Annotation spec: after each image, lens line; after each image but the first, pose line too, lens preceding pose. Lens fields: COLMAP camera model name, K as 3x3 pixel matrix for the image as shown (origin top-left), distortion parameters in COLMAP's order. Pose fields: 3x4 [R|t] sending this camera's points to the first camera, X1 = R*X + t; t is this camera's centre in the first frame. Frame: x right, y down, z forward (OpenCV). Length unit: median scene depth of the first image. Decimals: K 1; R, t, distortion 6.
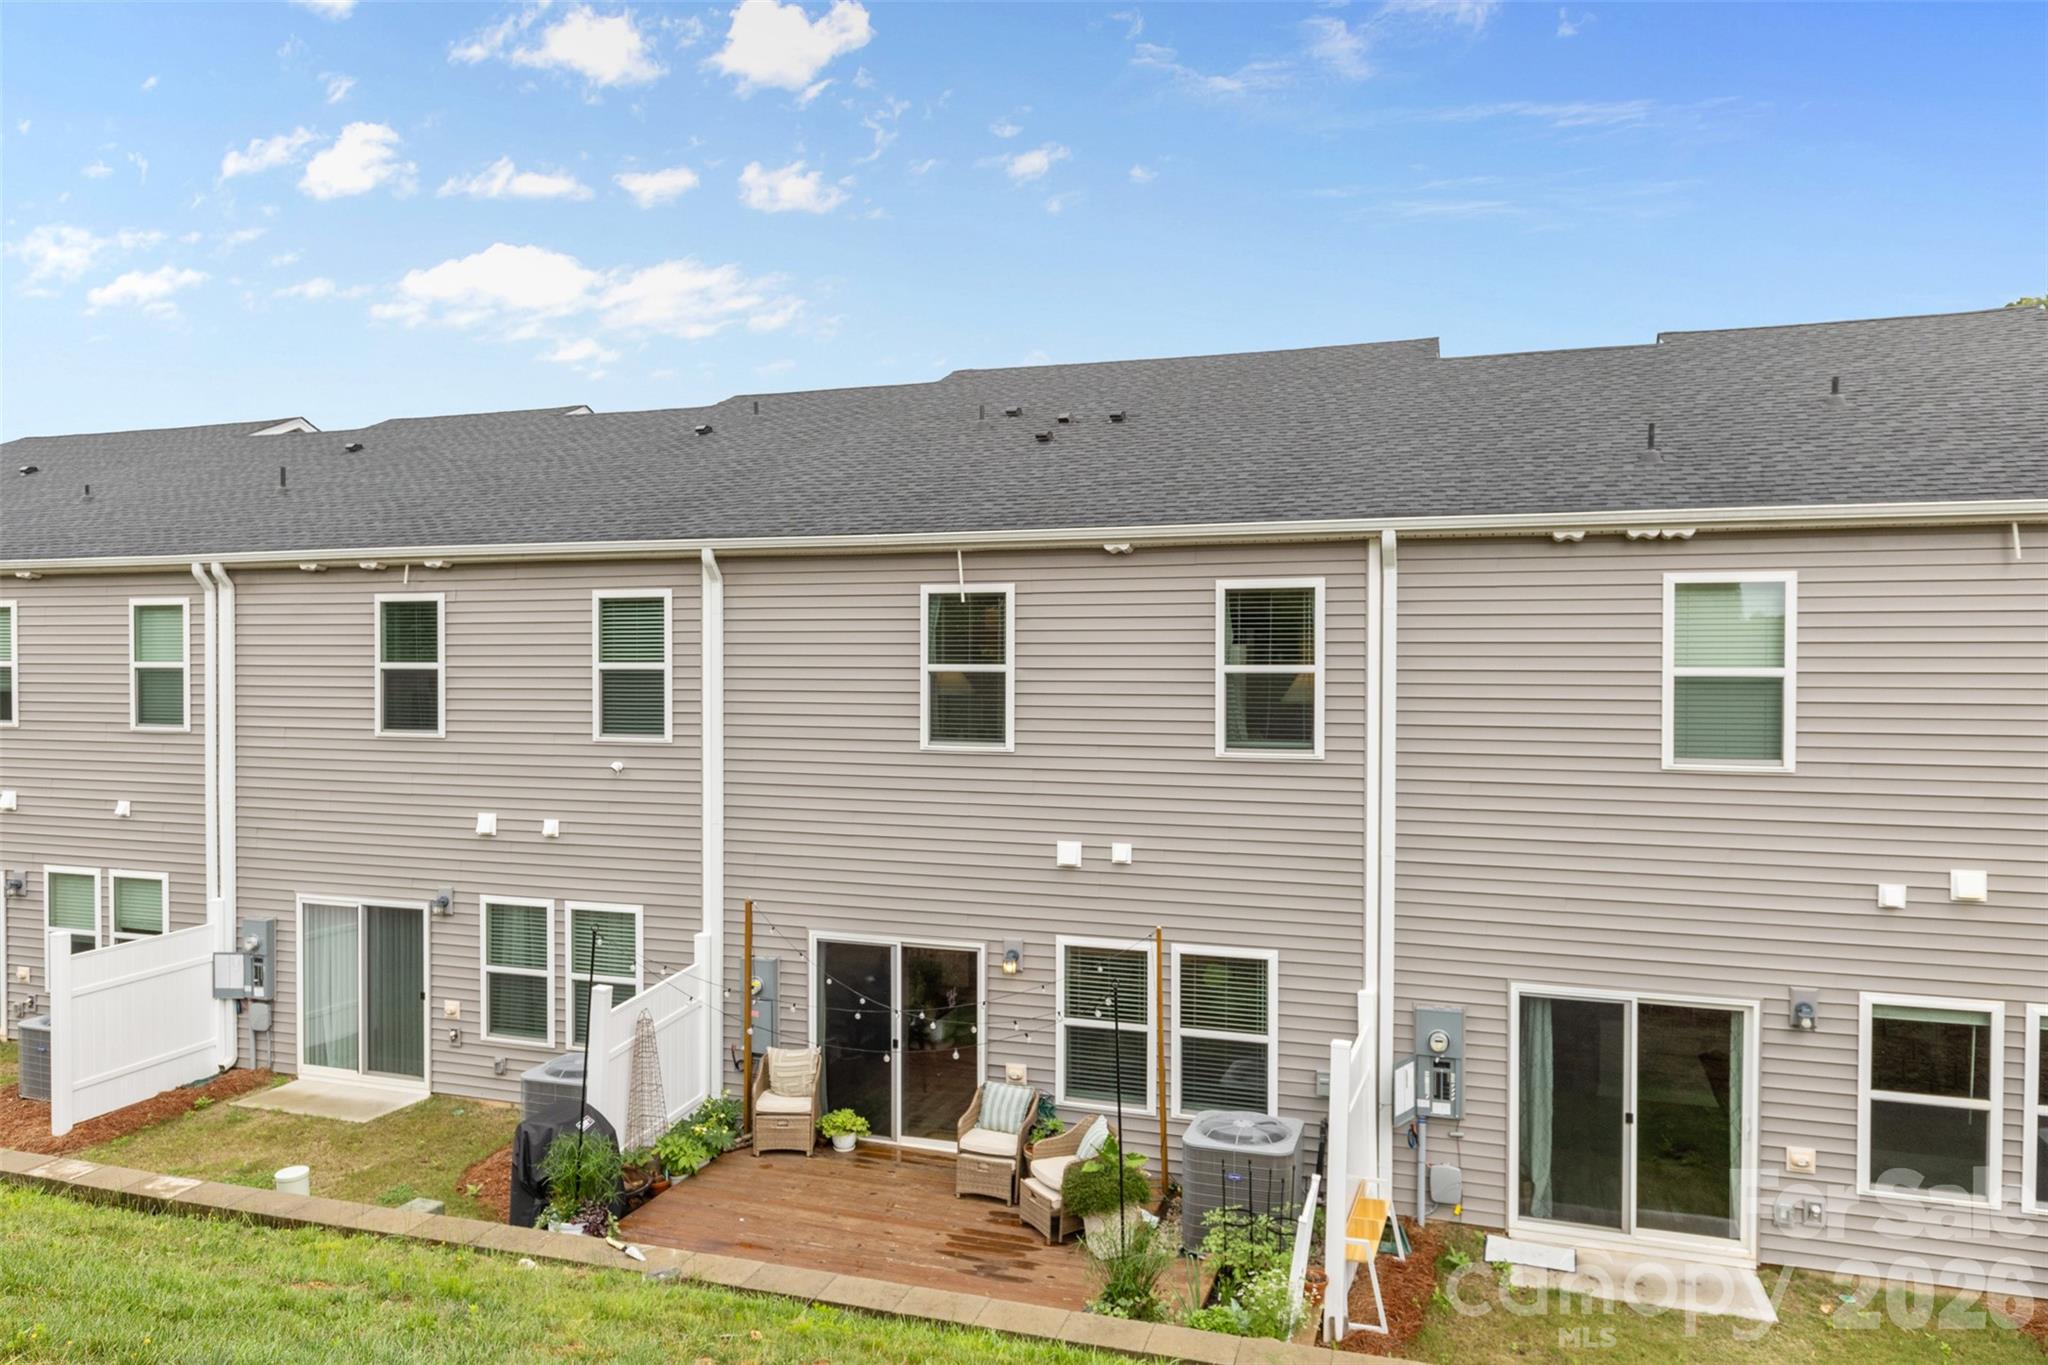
lens RADIAL K [[1405.1, 0, 1026.0], [0, 1405.1, 679.8], [0, 0, 1]] dist [-0.004894, -0.002502]
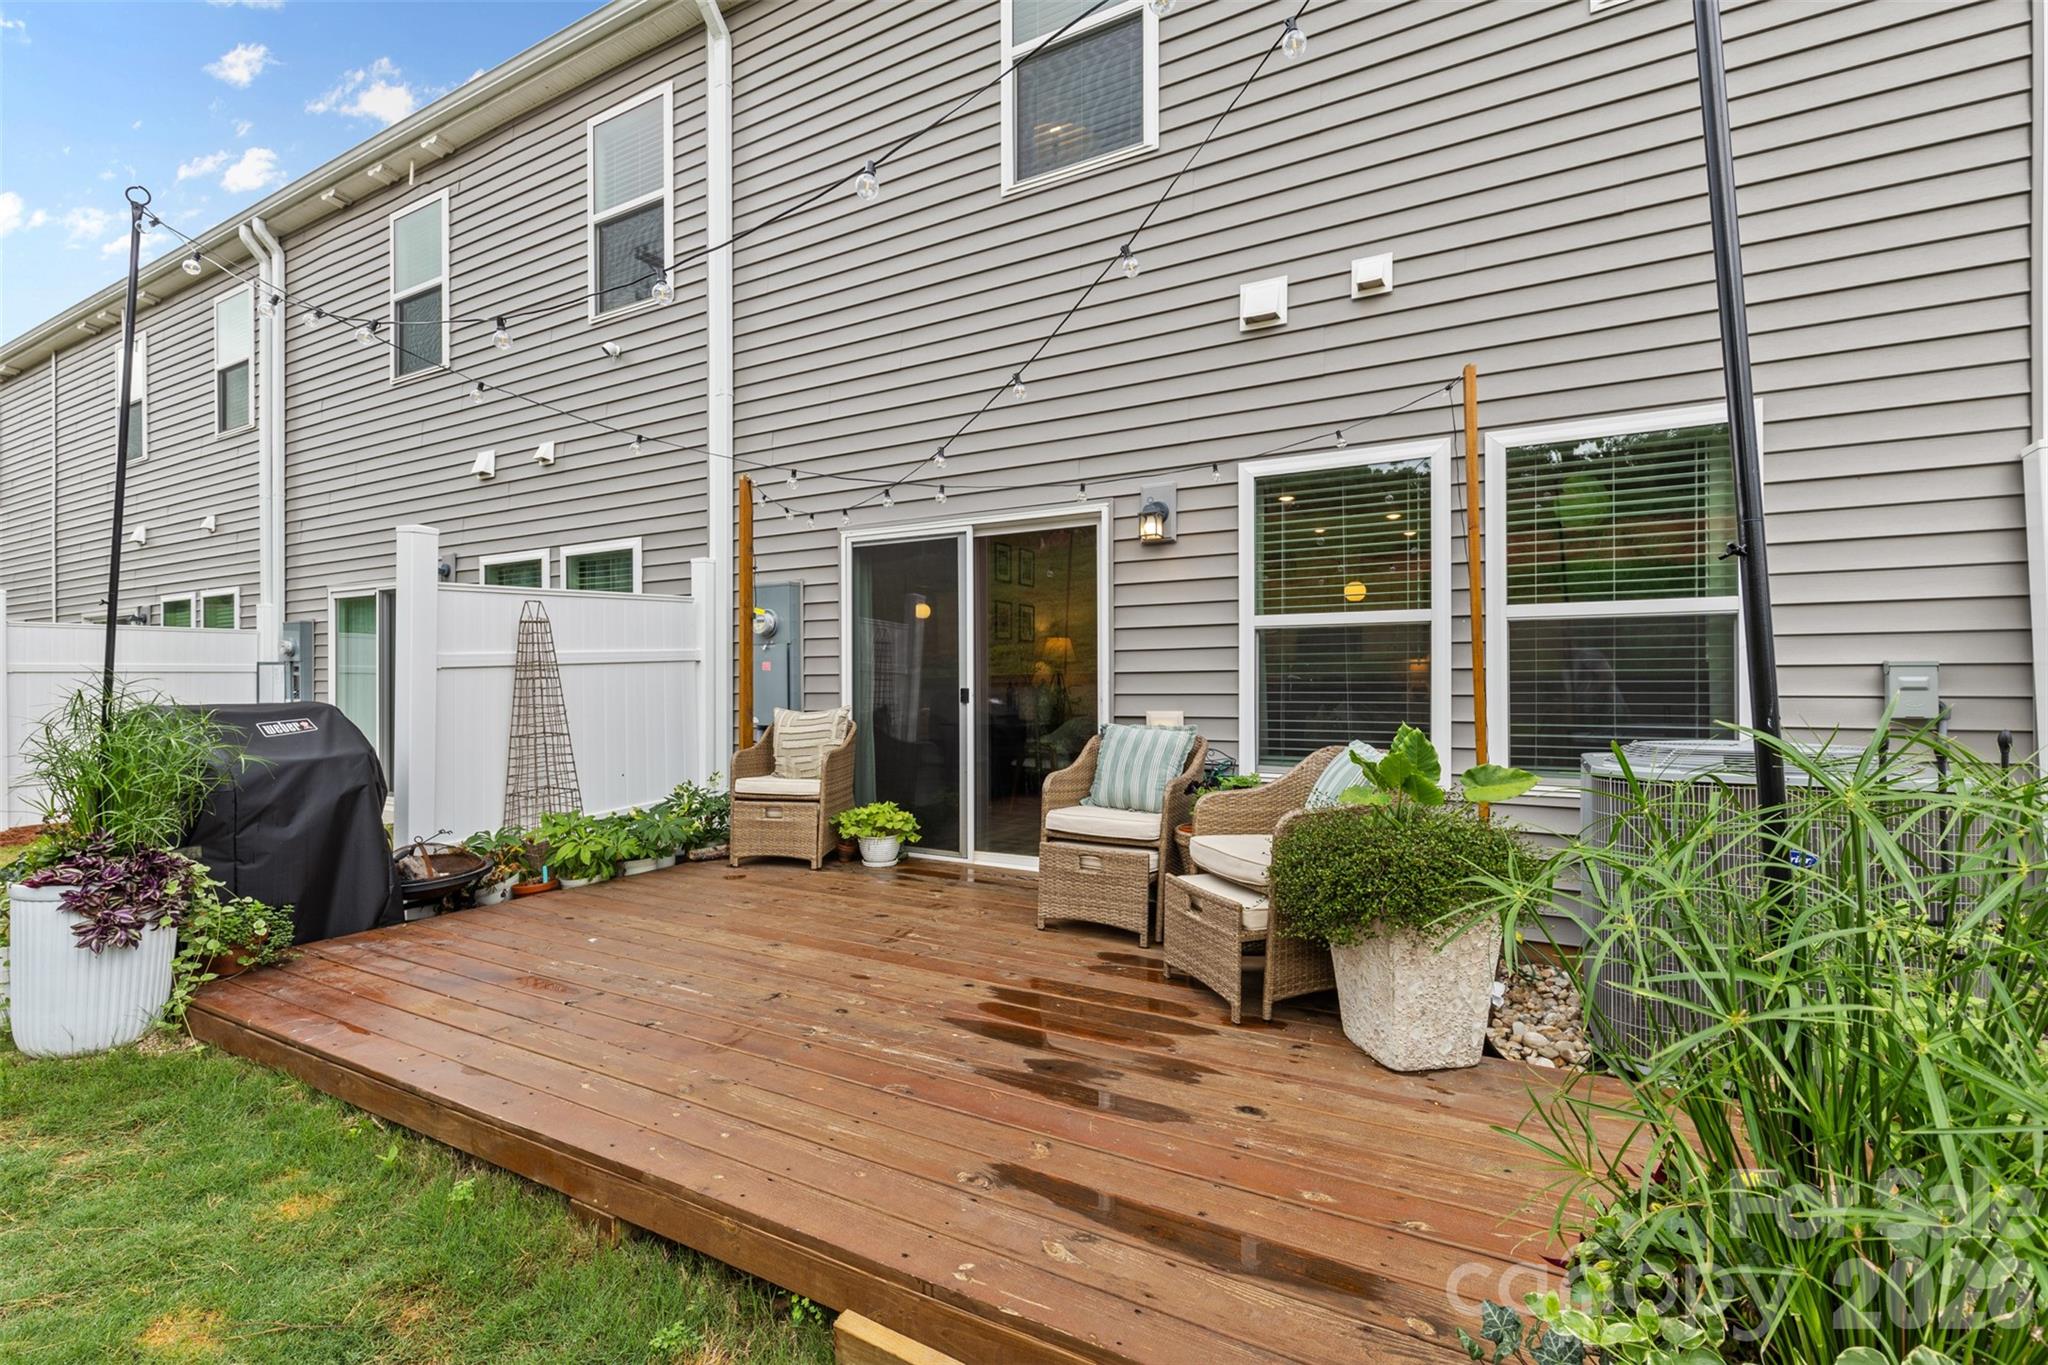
lens RADIAL K [[930.6, 0, 1017.3], [0, 930.6, 685.2], [0, 0, 1]] dist [0.003649, 0.000077]
pose [[0.982552, -0.003759, -0.185948, 0.004330], [0.002403, 0.999969, -0.007514, 0.276471], [0.185971, 0.006936, 0.982531, 0.654339]]
